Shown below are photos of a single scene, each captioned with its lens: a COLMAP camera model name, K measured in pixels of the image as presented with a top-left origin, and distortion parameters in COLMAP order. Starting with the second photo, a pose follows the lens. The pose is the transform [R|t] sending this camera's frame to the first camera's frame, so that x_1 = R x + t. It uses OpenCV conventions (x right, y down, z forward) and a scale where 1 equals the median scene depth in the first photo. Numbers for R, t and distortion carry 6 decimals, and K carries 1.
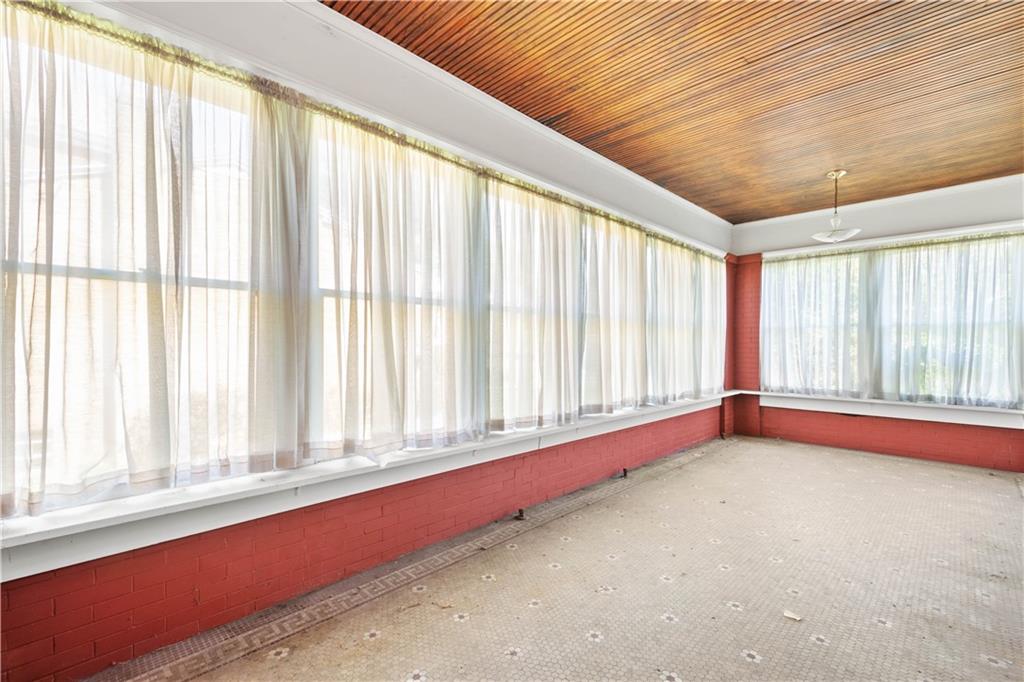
lens RADIAL K [[455.4, 0, 517.0], [0, 455.4, 343.3], [0, 0, 1]] dist [0.011080, -0.001172]
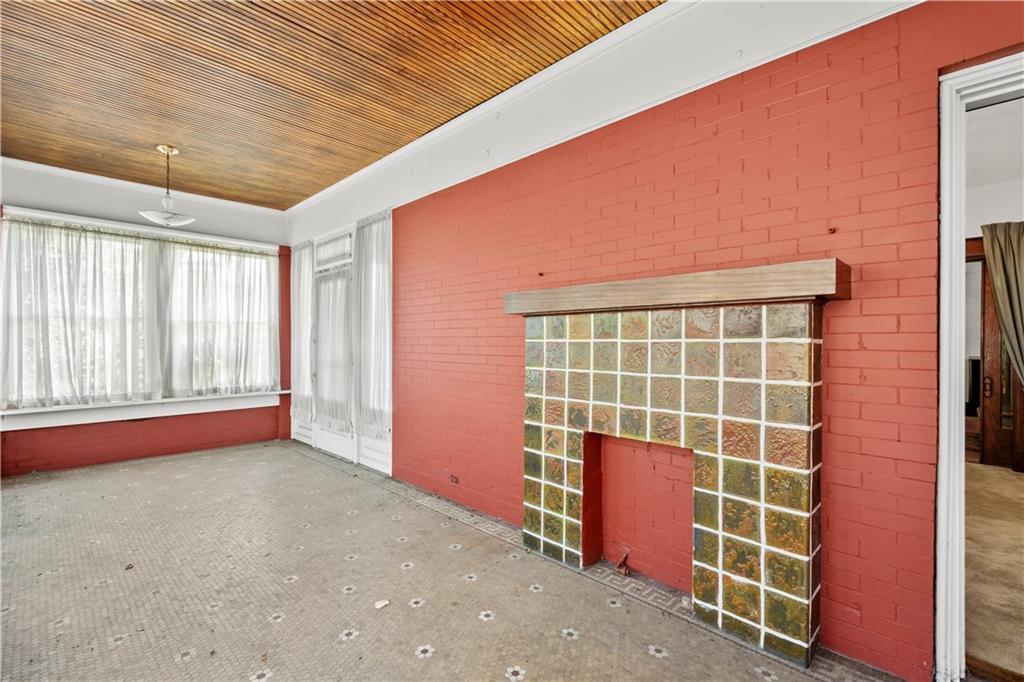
lens RADIAL K [[455.4, 0, 517.2], [0, 455.4, 343.9], [0, 0, 1]] dist [0.011080, -0.001172]
pose [[-0.002968, -0.008305, 0.999961, -0.181804], [-0.005950, 0.999948, 0.008287, -0.003504], [-0.999978, -0.005926, -0.003018, 0.291505]]
